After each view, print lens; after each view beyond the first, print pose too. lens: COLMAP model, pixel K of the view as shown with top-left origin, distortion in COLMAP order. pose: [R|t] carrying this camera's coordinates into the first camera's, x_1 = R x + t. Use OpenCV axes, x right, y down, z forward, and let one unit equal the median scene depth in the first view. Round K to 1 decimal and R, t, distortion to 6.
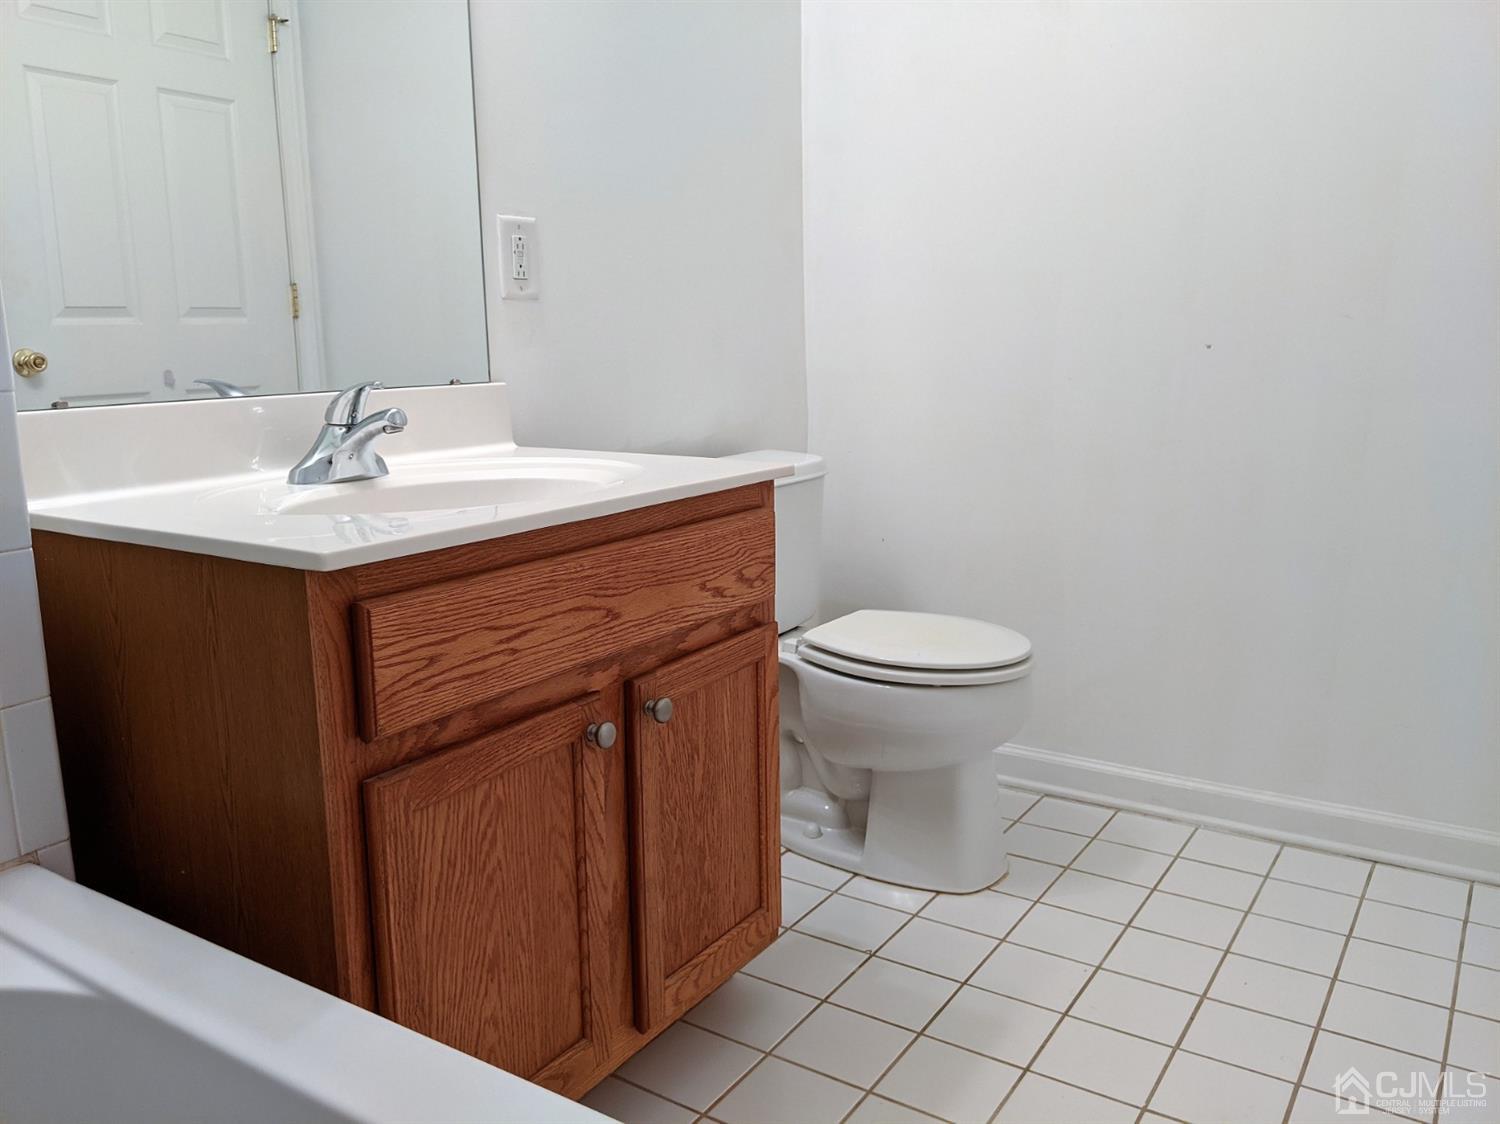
lens RADIAL K [[1189.5, 0, 750.0], [0, 1189.5, 562.0], [0, 0, 1]] dist [-0.004383, -0.002337]
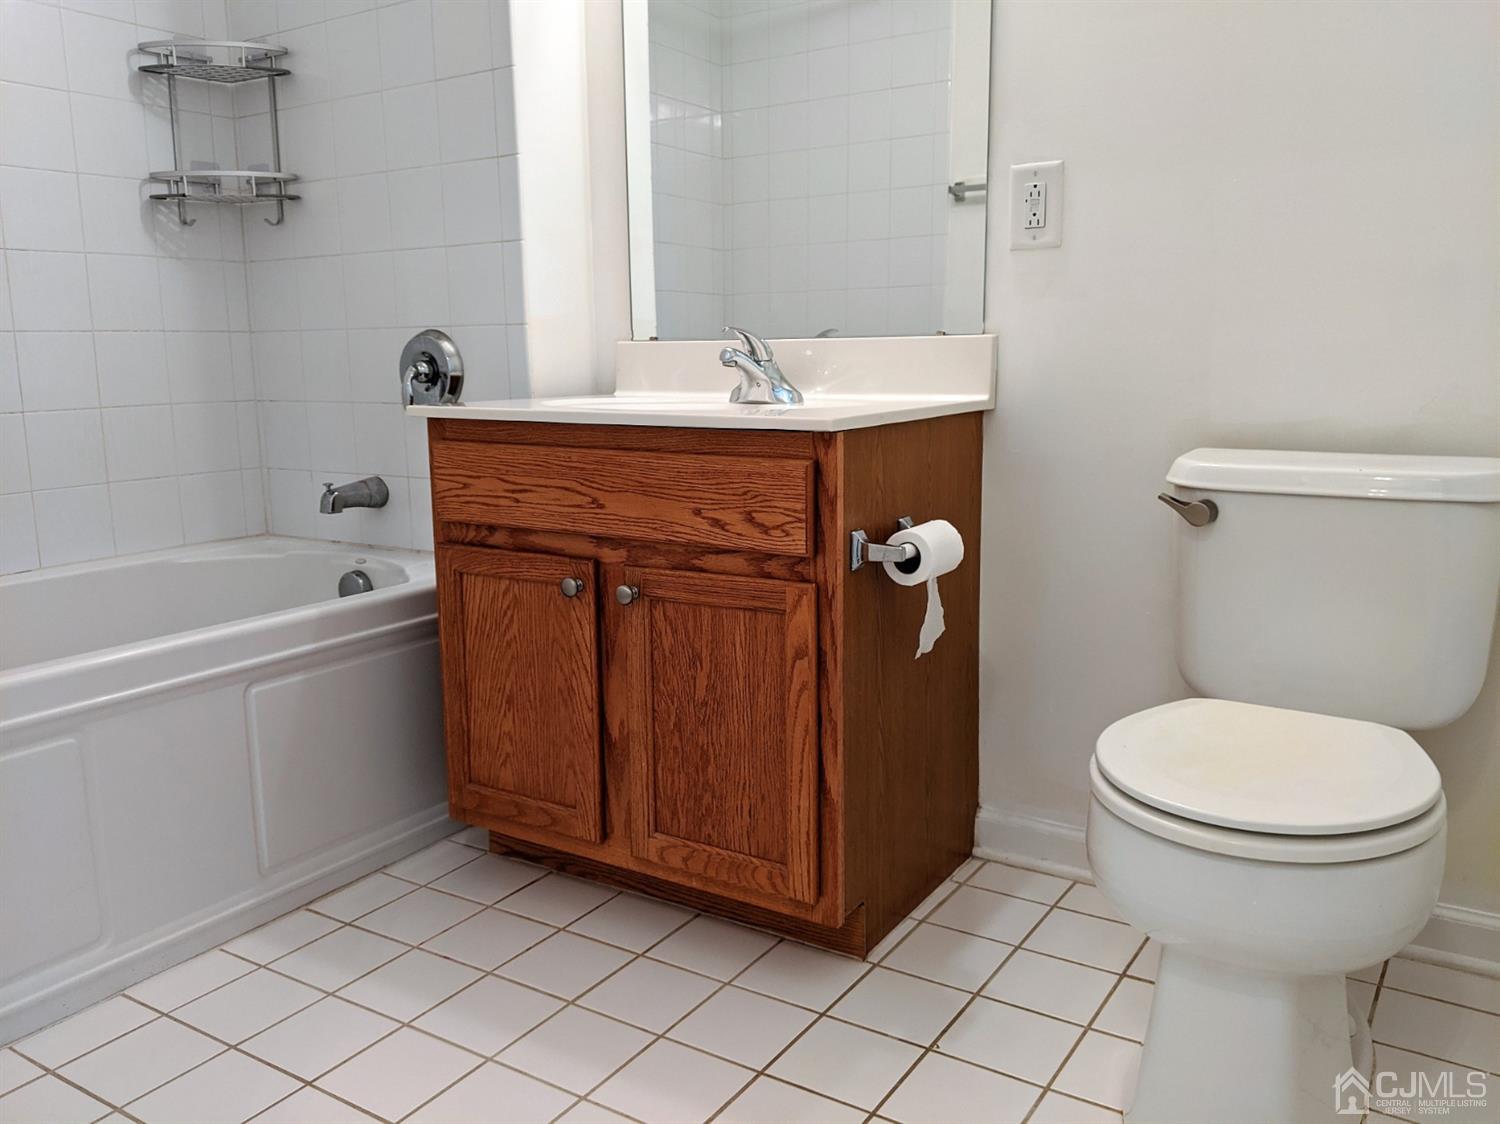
lens RADIAL K [[1208.1, 0, 750.0], [0, 1208.1, 562.0], [0, 0, 1]] dist [0.005593, 0.003040]
pose [[0.009438, 0.197883, -0.980180, 1.076899], [-0.176974, 0.965081, 0.193131, -0.161322], [0.984170, 0.171644, 0.044129, 1.006435]]
